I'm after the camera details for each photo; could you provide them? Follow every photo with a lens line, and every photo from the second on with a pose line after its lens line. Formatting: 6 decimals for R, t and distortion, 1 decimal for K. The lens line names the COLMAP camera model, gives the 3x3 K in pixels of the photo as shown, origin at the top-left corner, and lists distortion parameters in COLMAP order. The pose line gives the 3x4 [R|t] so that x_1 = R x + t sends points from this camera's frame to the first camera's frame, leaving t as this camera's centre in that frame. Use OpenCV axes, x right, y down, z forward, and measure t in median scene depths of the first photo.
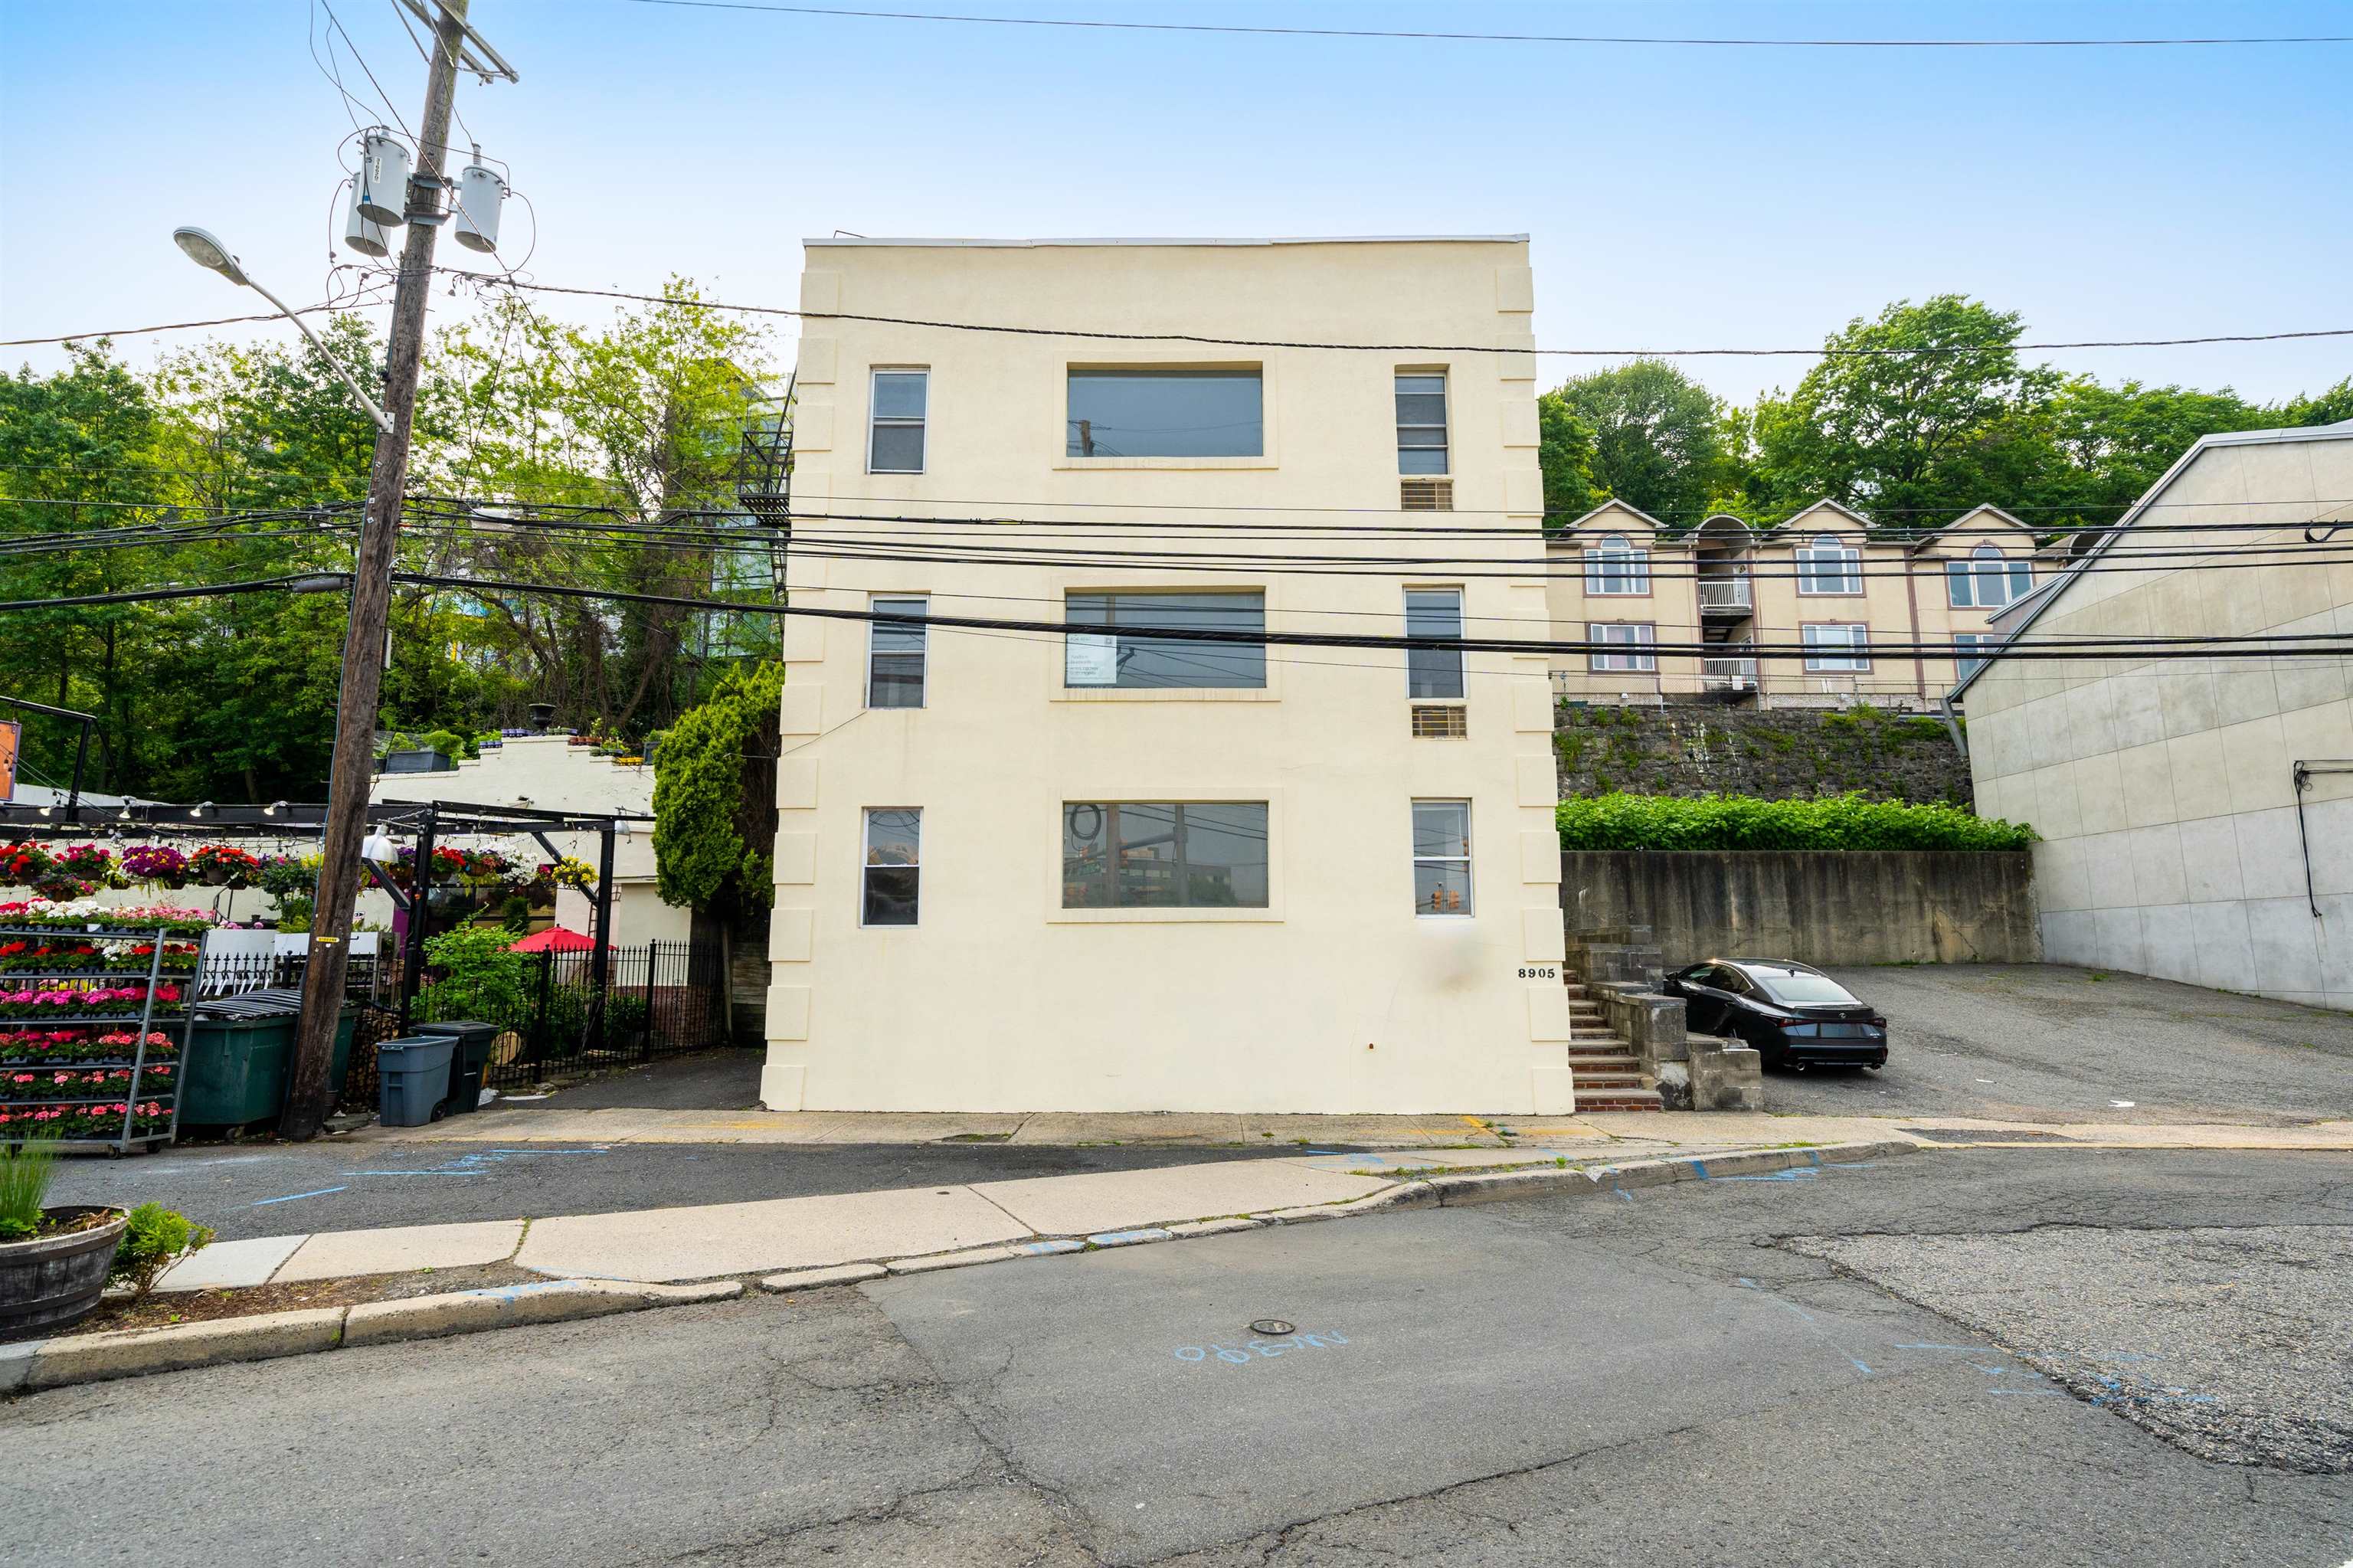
lens RADIAL K [[1100.6, 0, 1200.0], [0, 1100.6, 783.5], [0, 0, 1]] dist [-0.002971, -0.000382]
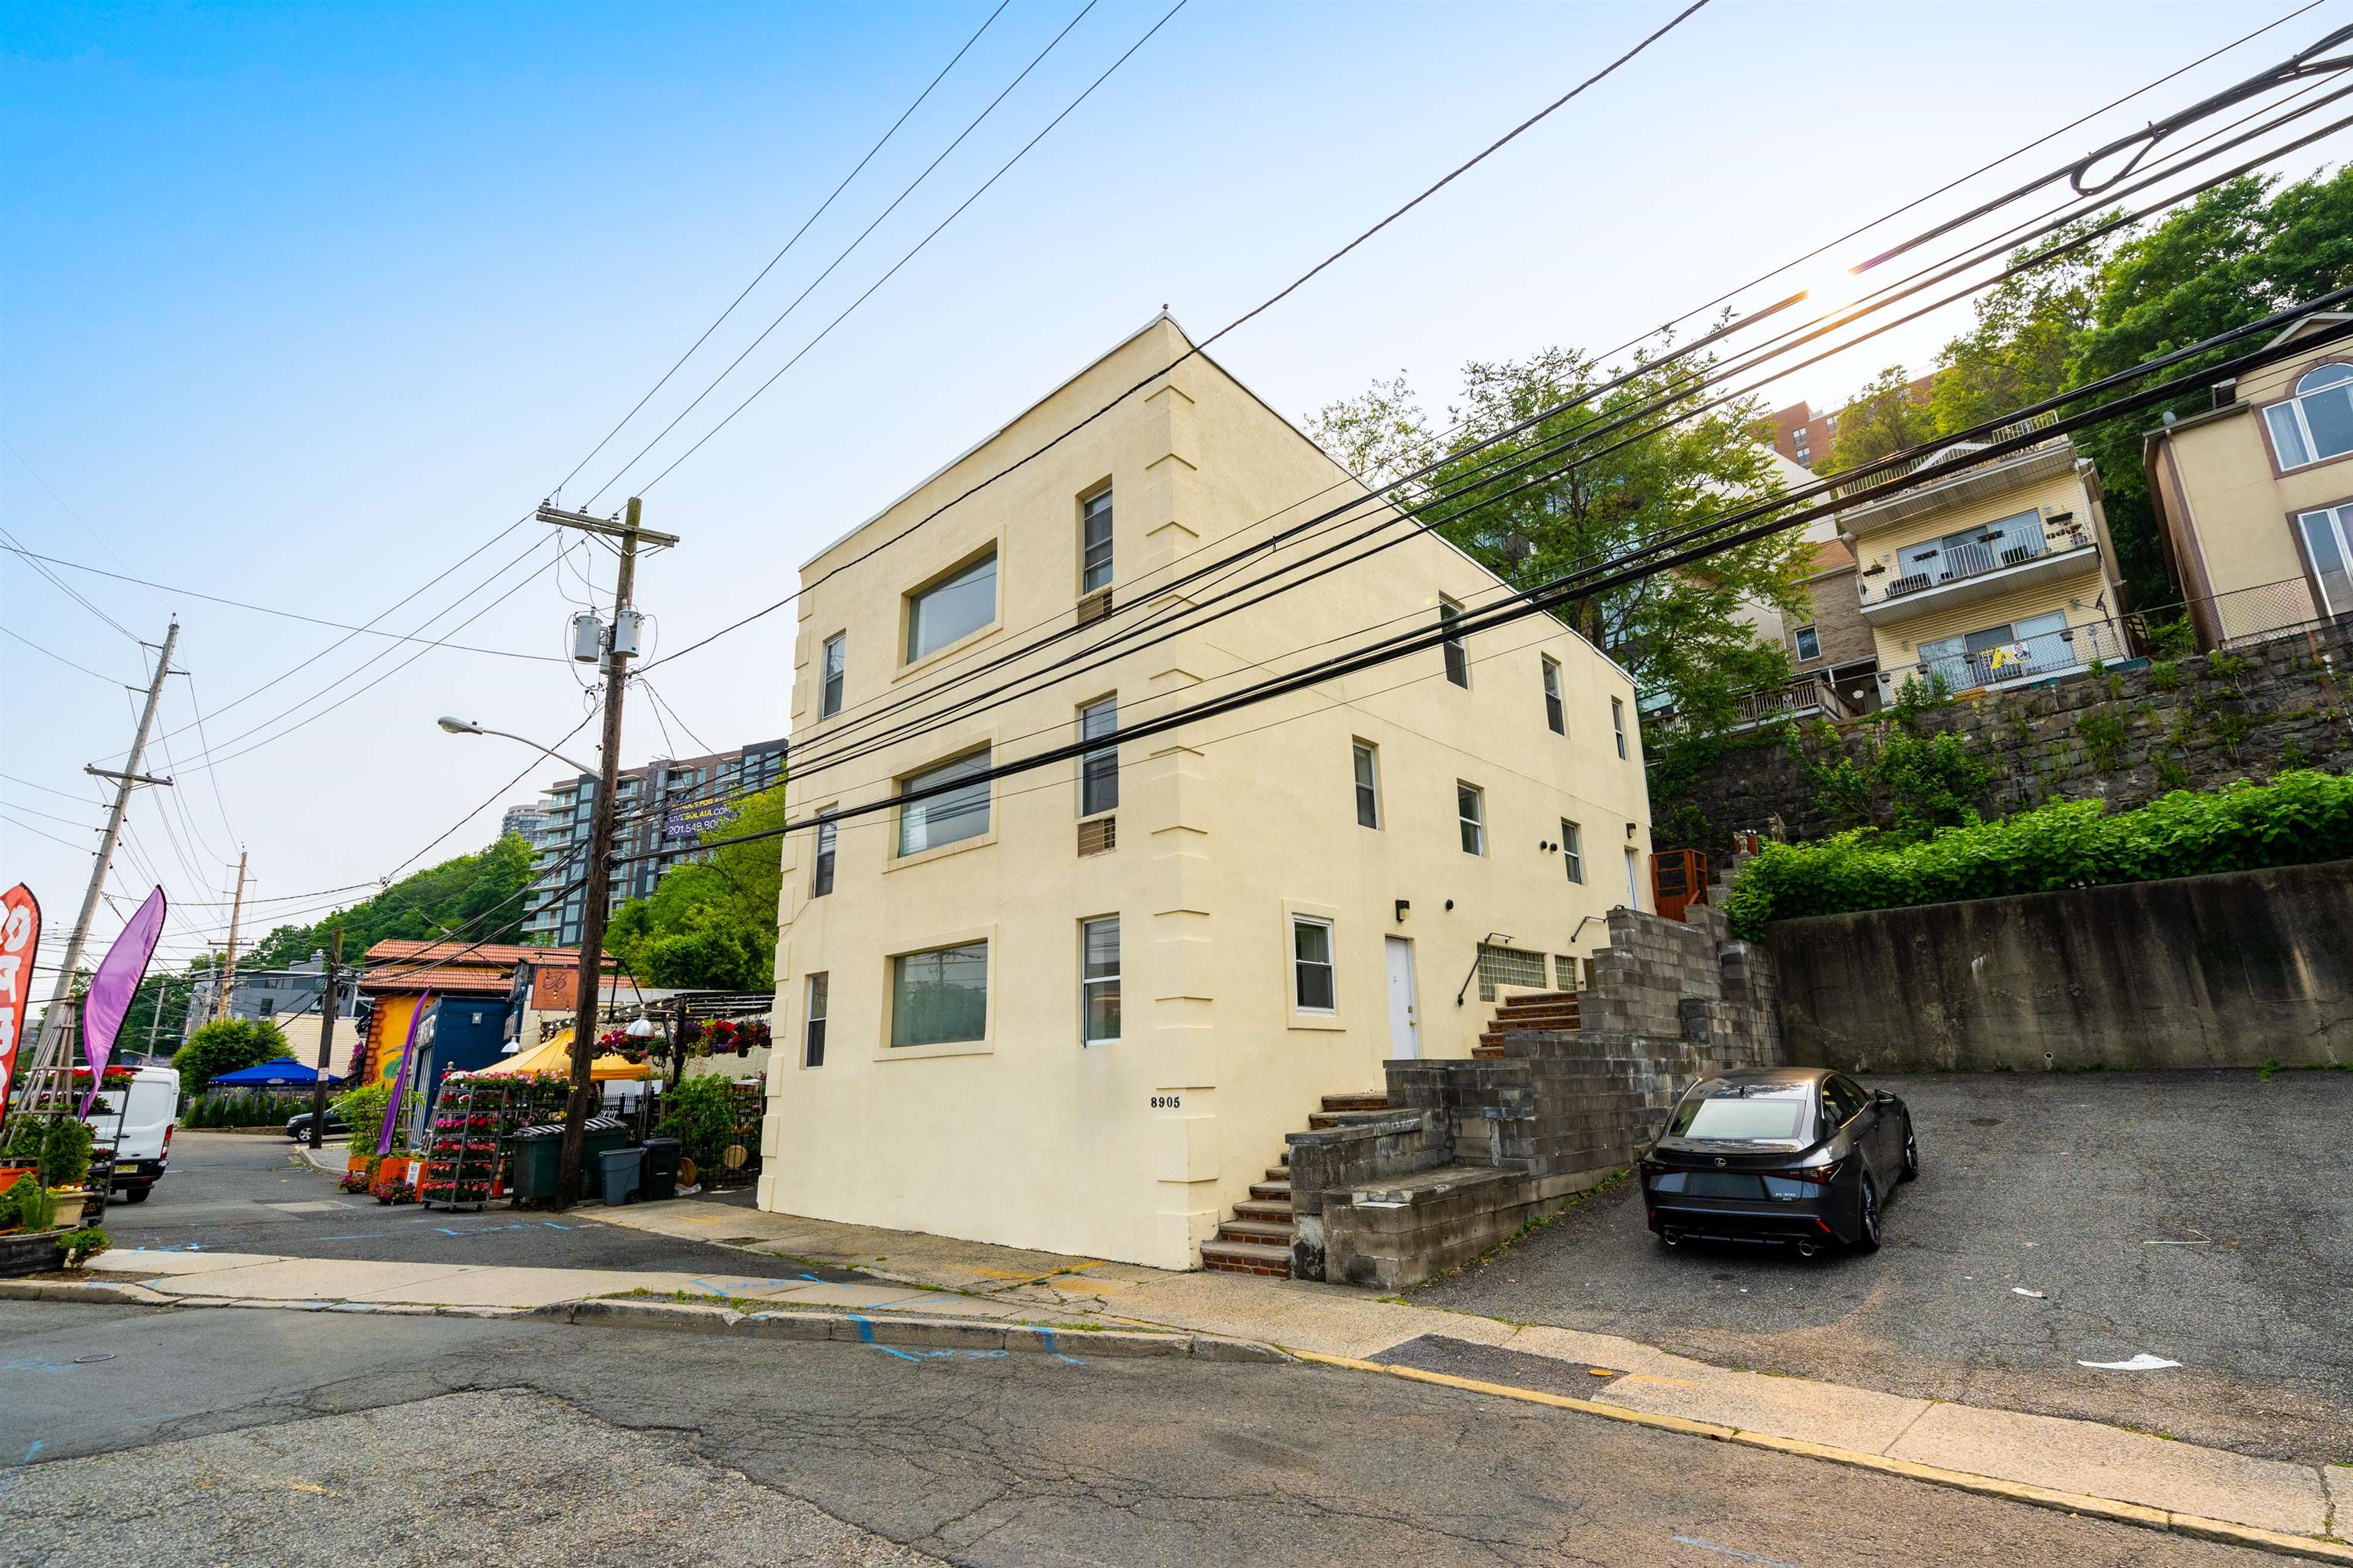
lens RADIAL K [[1100.6, 0, 1201.8], [0, 1100.6, 790.3], [0, 0, 1]] dist [-0.002971, -0.000382]
pose [[0.726718, -0.192566, -0.659394, 0.930325], [0.133274, 0.981190, -0.139660, 0.051835], [0.673884, 0.013613, 0.738712, 0.350822]]
